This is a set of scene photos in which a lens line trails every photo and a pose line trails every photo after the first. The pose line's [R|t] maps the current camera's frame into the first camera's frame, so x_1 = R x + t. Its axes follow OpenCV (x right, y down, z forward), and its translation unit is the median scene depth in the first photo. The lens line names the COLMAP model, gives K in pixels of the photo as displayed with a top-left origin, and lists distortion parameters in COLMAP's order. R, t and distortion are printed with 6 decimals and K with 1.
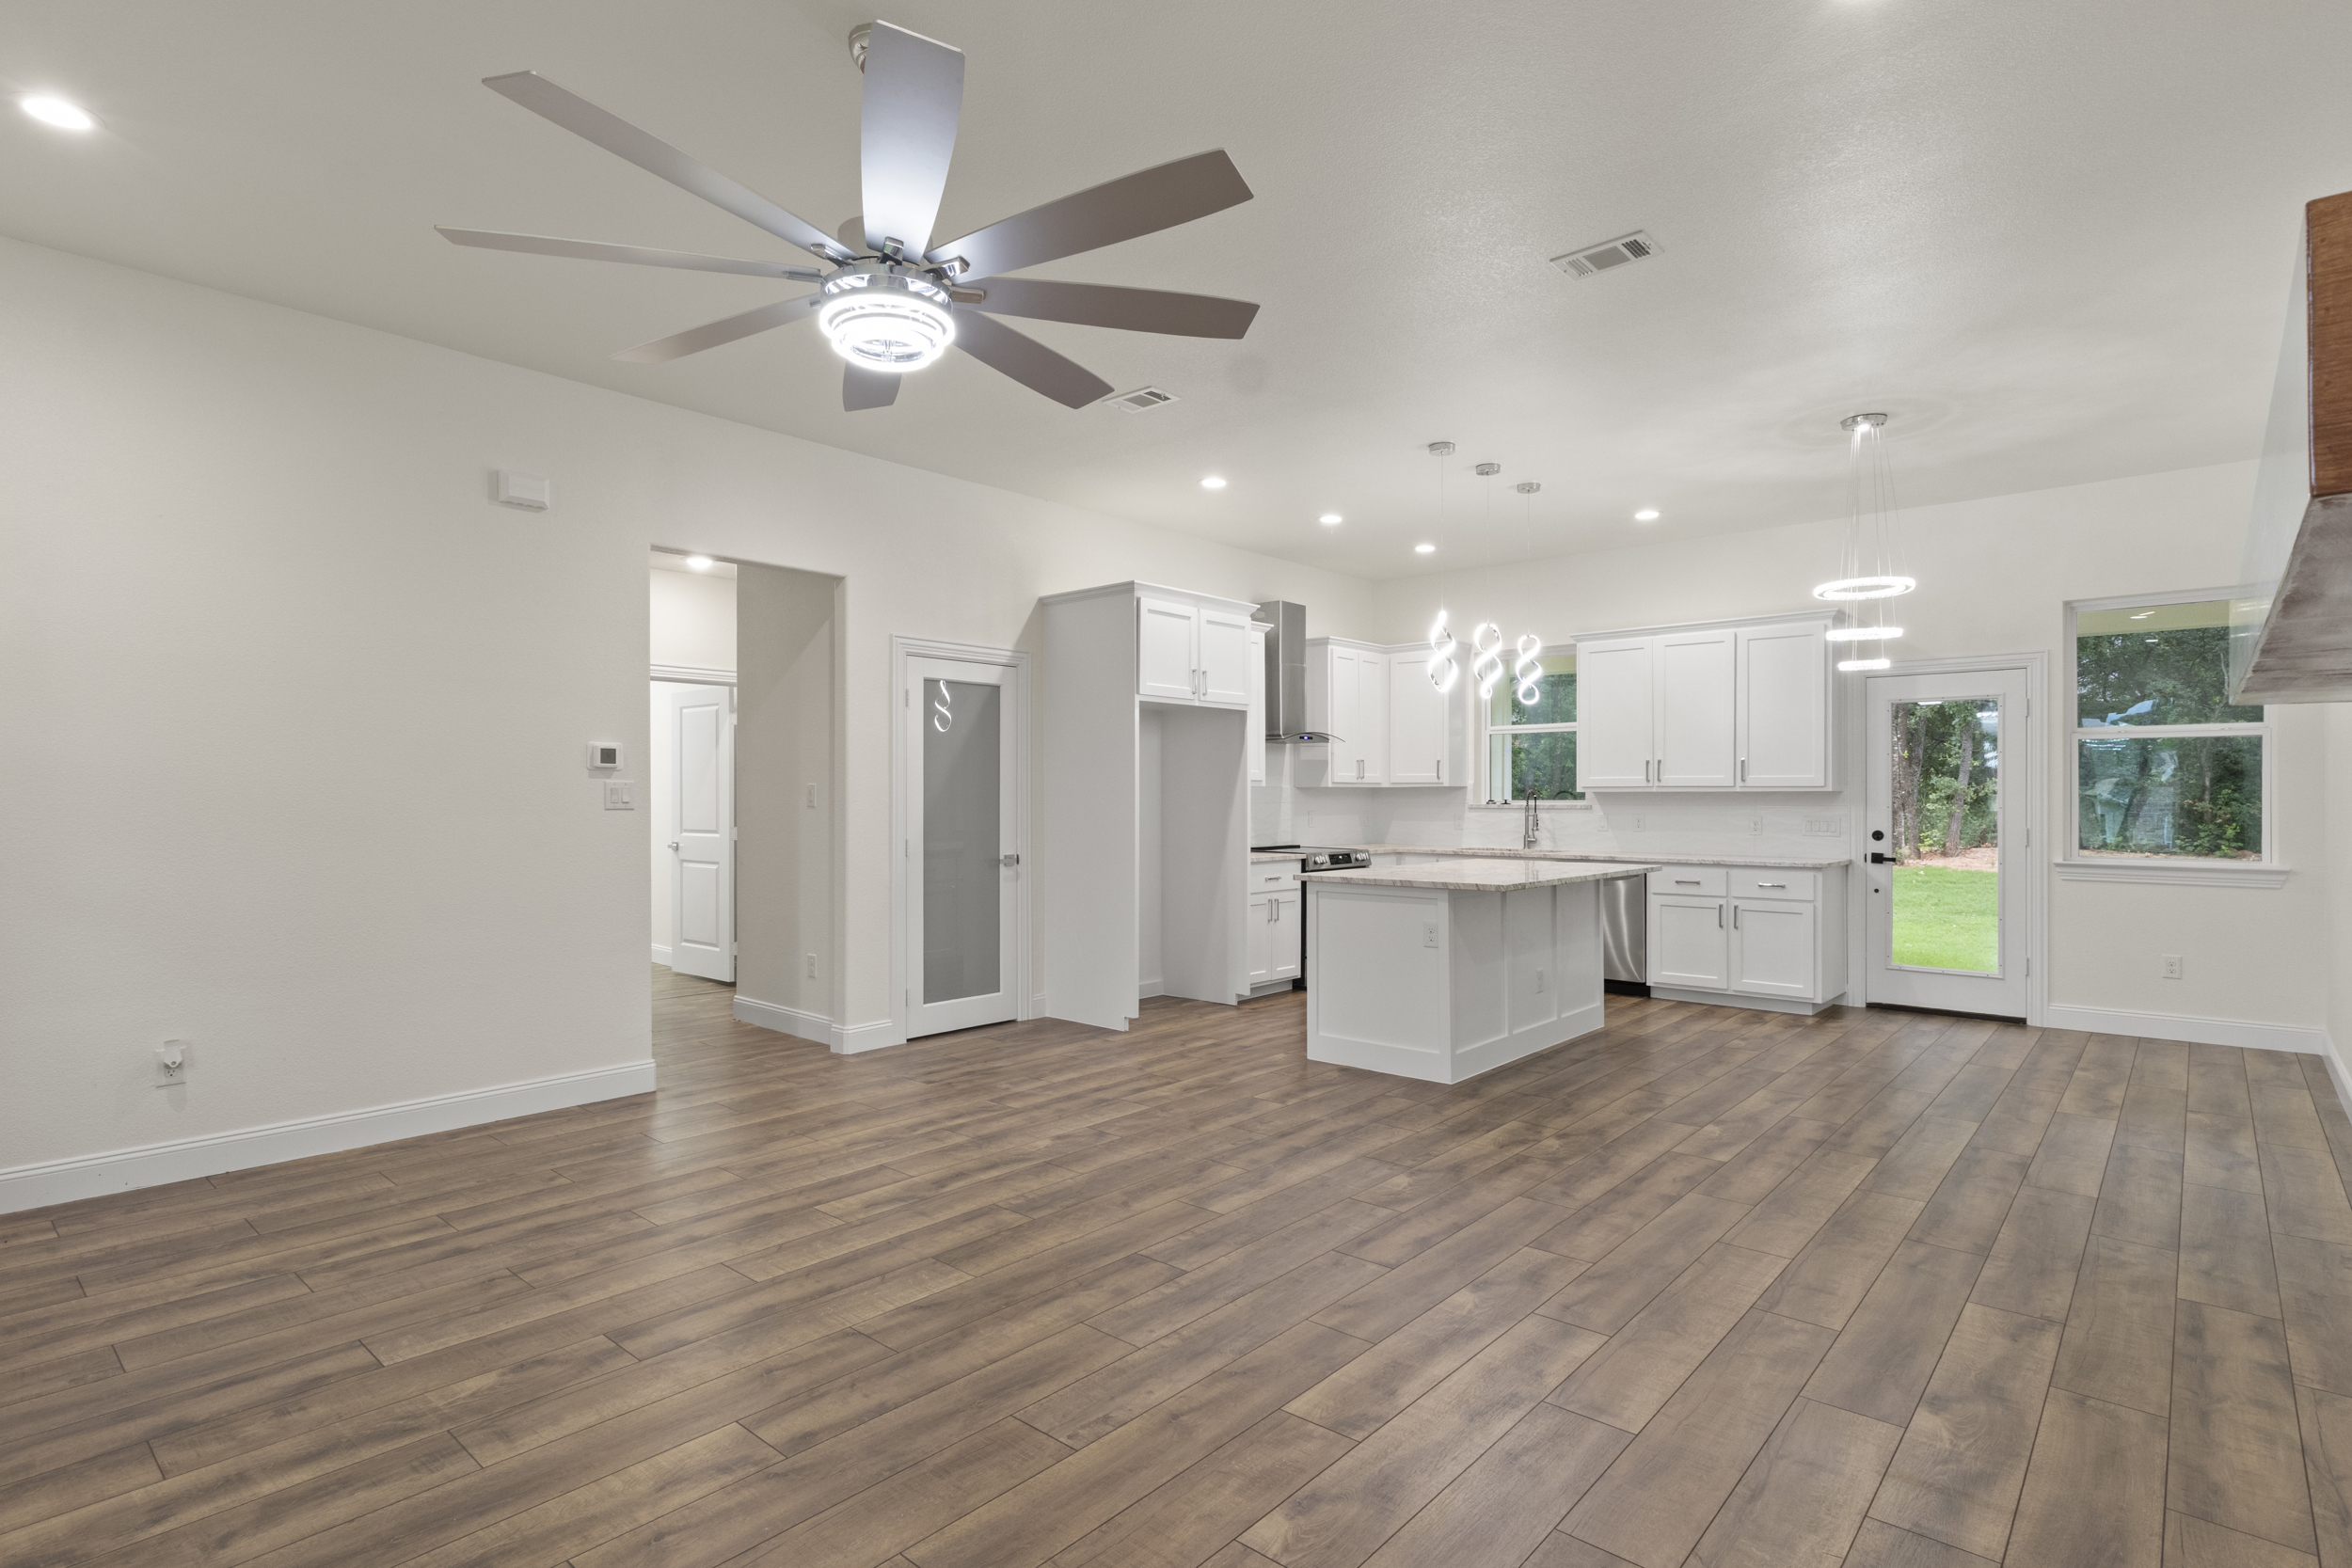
lens RADIAL K [[1171.5, 0, 1186.2], [0, 1171.5, 789.5], [0, 0, 1]] dist [0.005420, -0.000792]
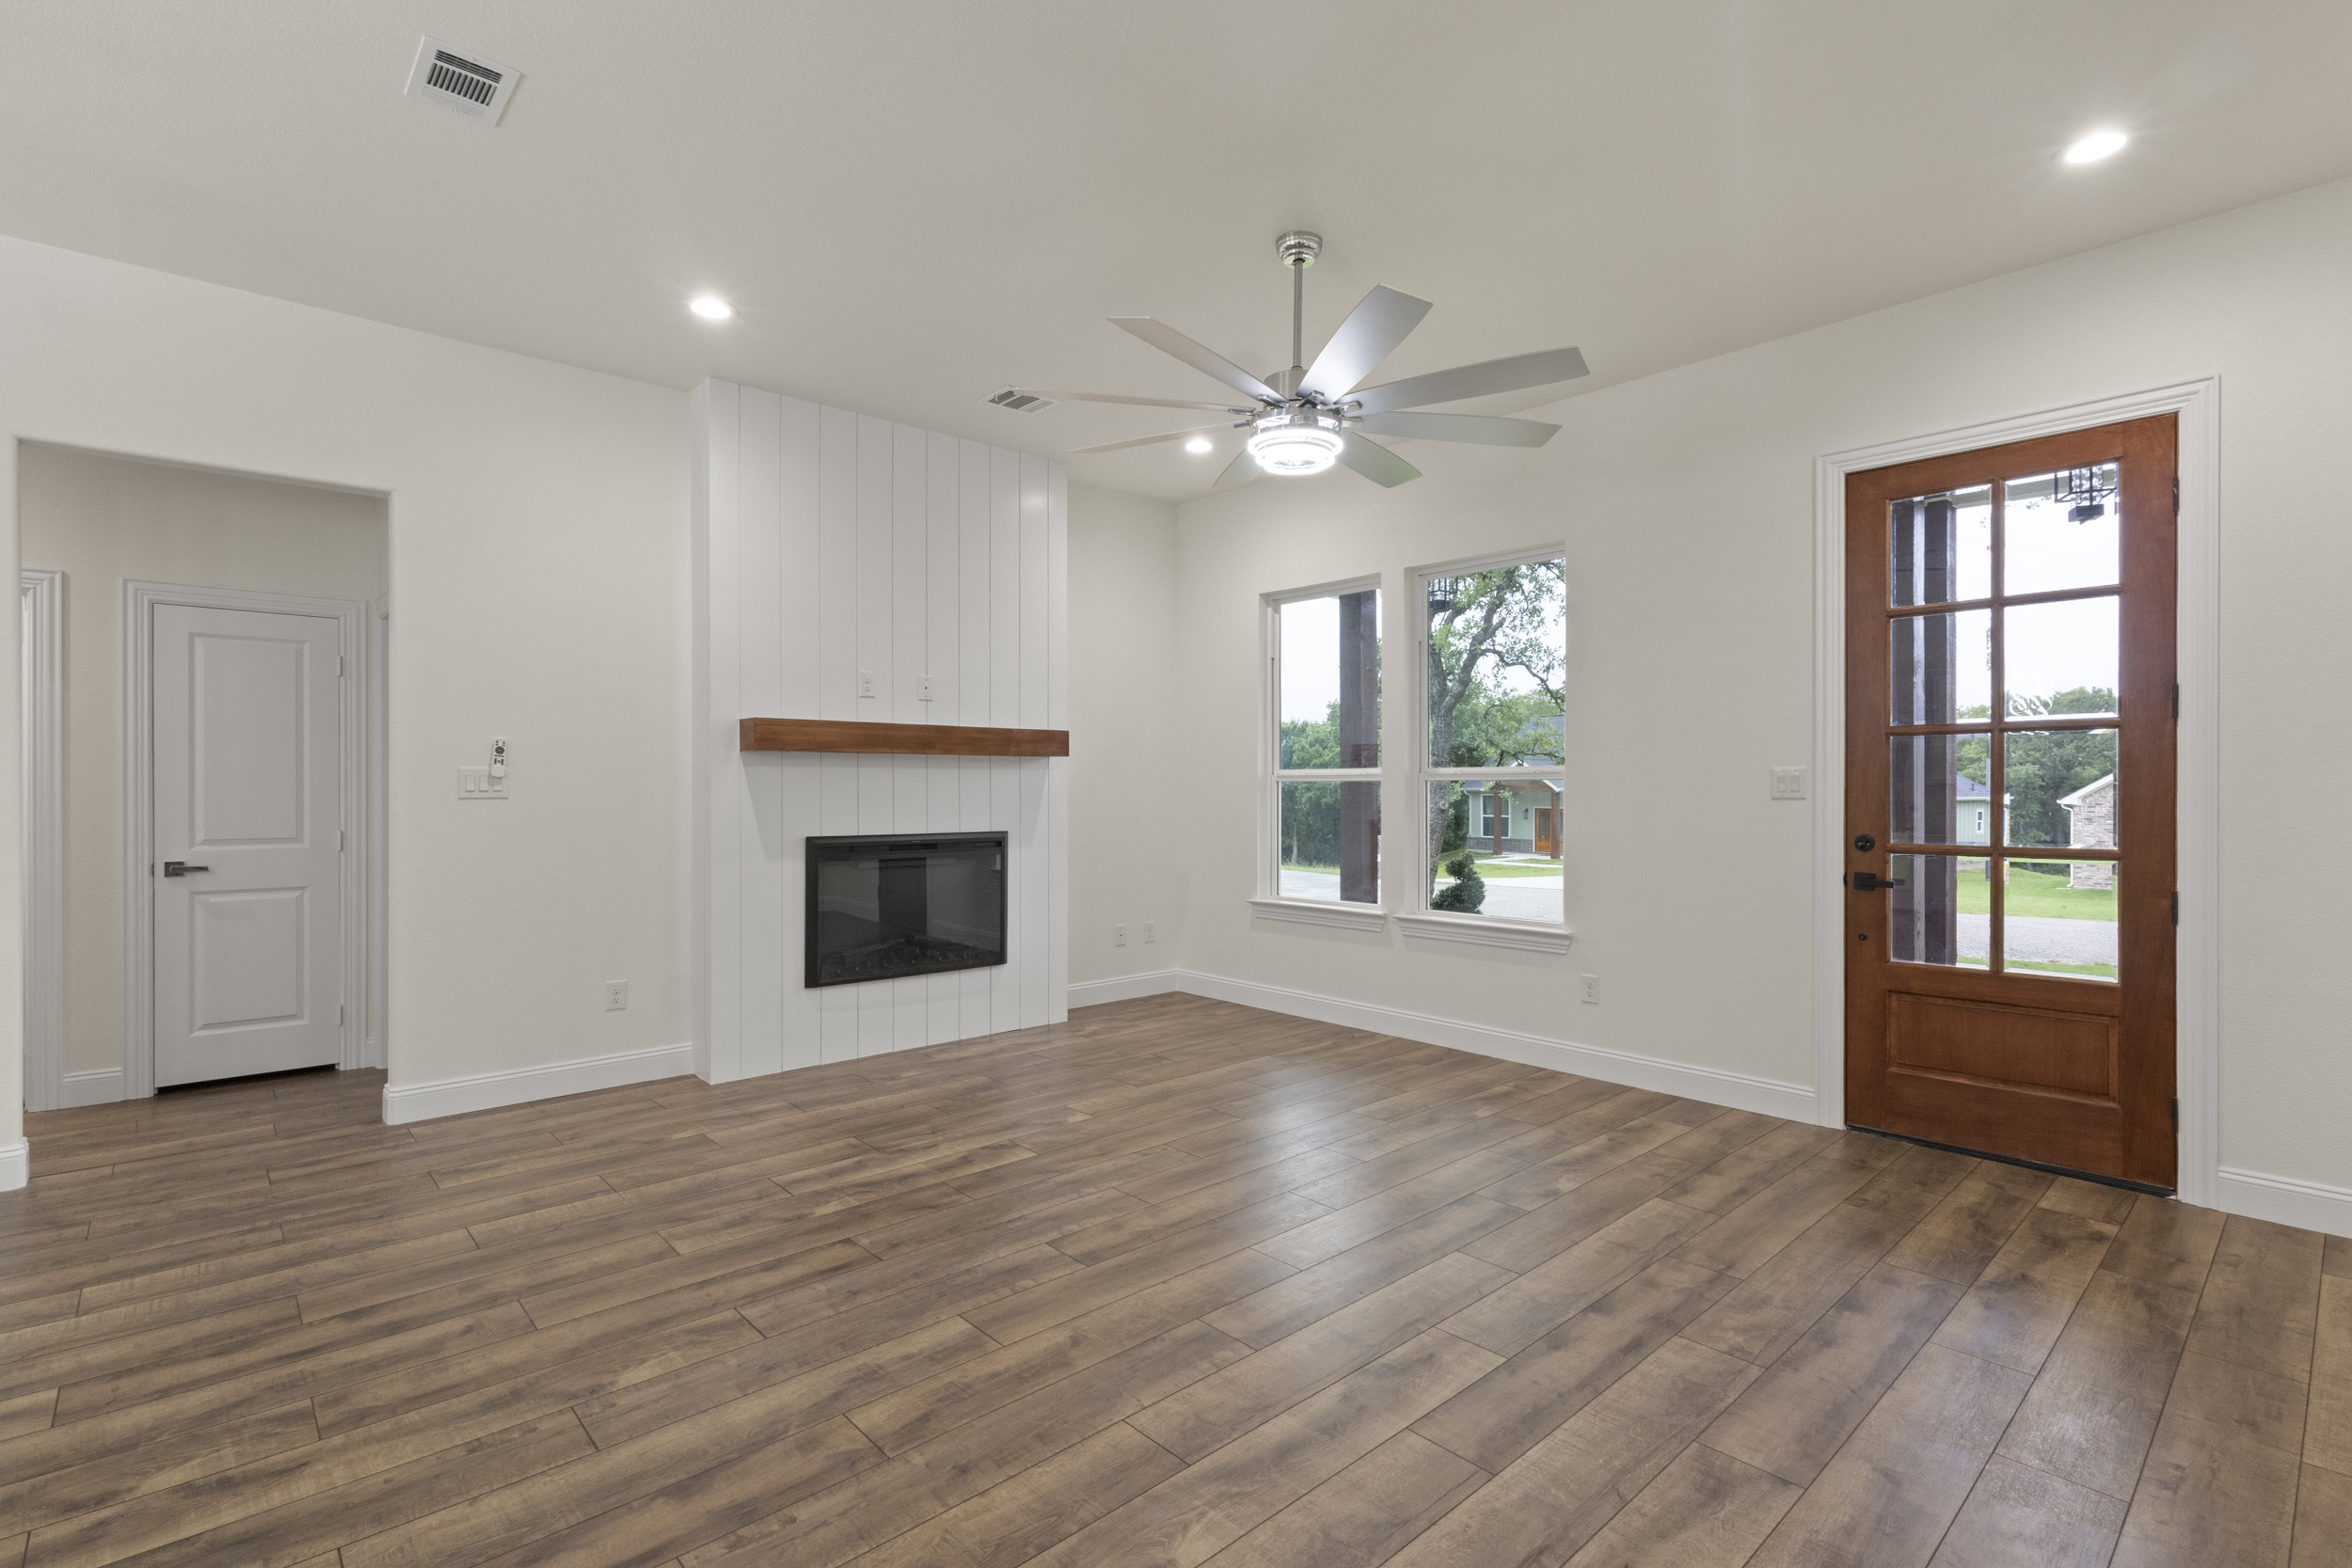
lens RADIAL K [[1094.1, 0, 1181.2], [0, 1094.1, 786.2], [0, 0, 1]] dist [-0.000360, 0.001573]
pose [[-0.993561, -0.004850, 0.113192, -0.115518], [-0.005284, 0.999980, -0.003538, 0.006058], [-0.113173, -0.004113, -0.993567, 1.001983]]
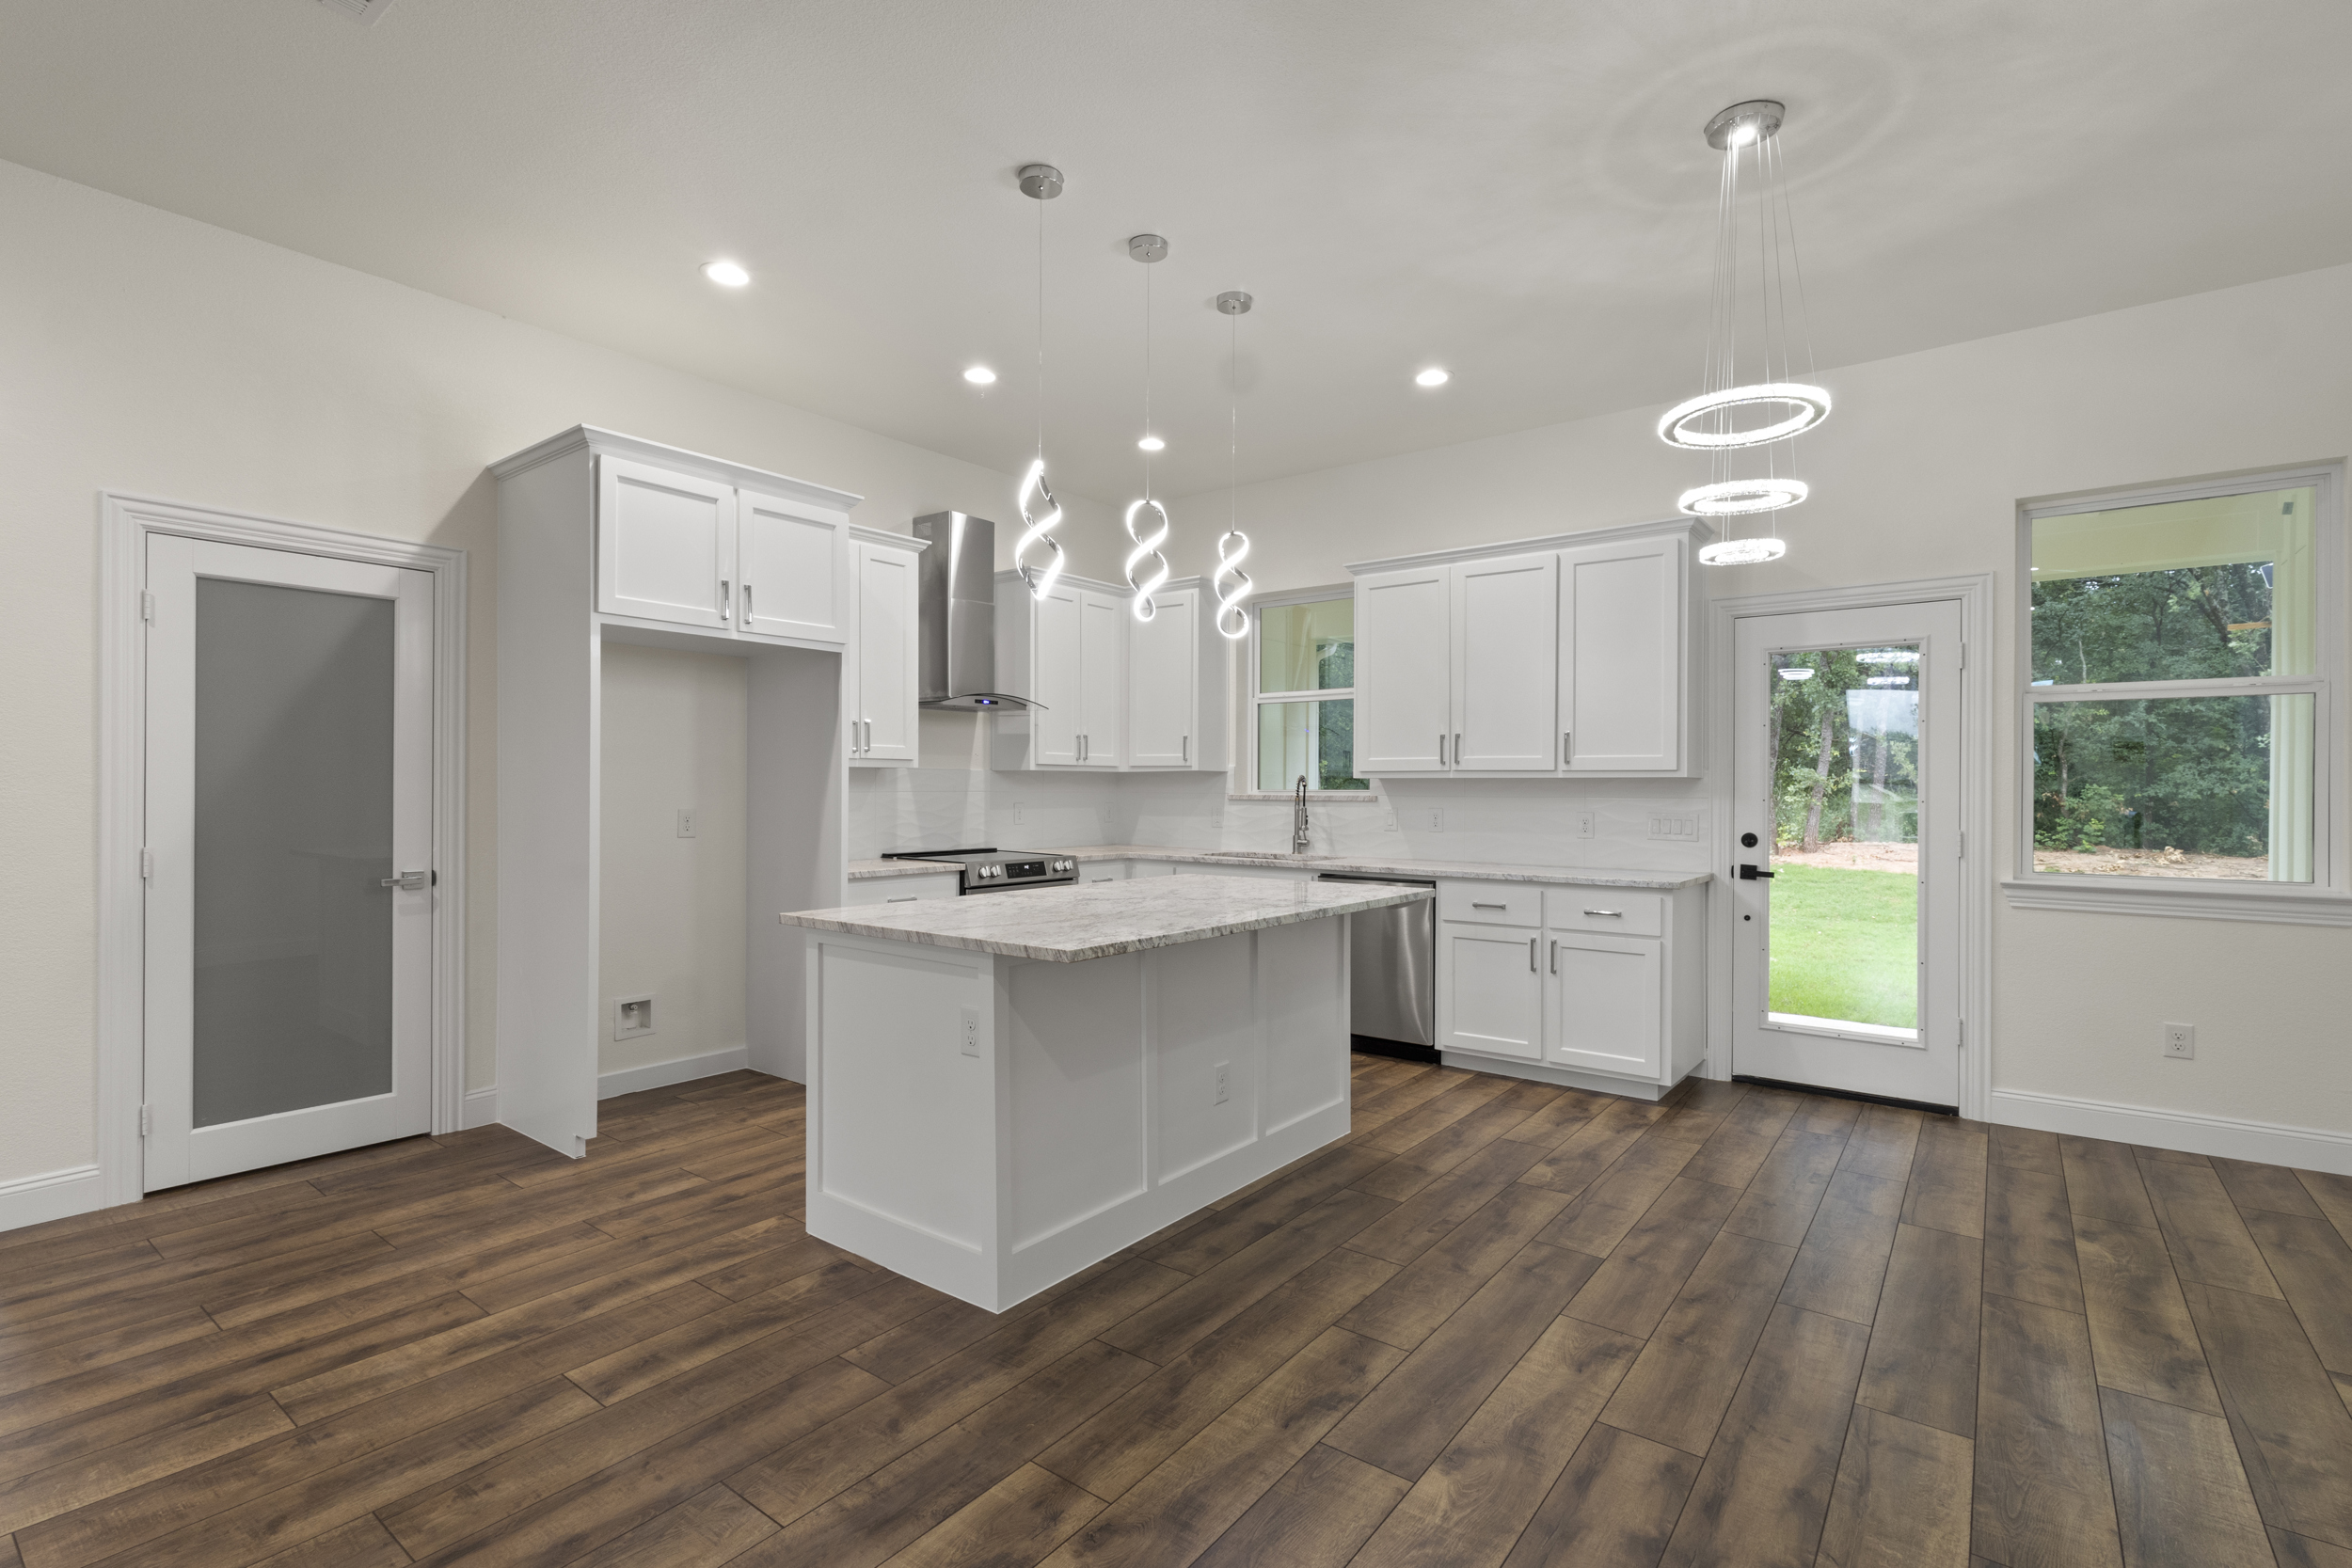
lens RADIAL K [[1094.1, 0, 1169.2], [0, 1094.1, 783.7], [0, 0, 1]] dist [-0.000360, 0.001573]
pose [[0.998173, 0.003949, 0.060285, 0.232365], [-0.004075, 0.999990, 0.001965, 0.006320], [-0.060277, -0.002207, 0.998179, 0.421665]]
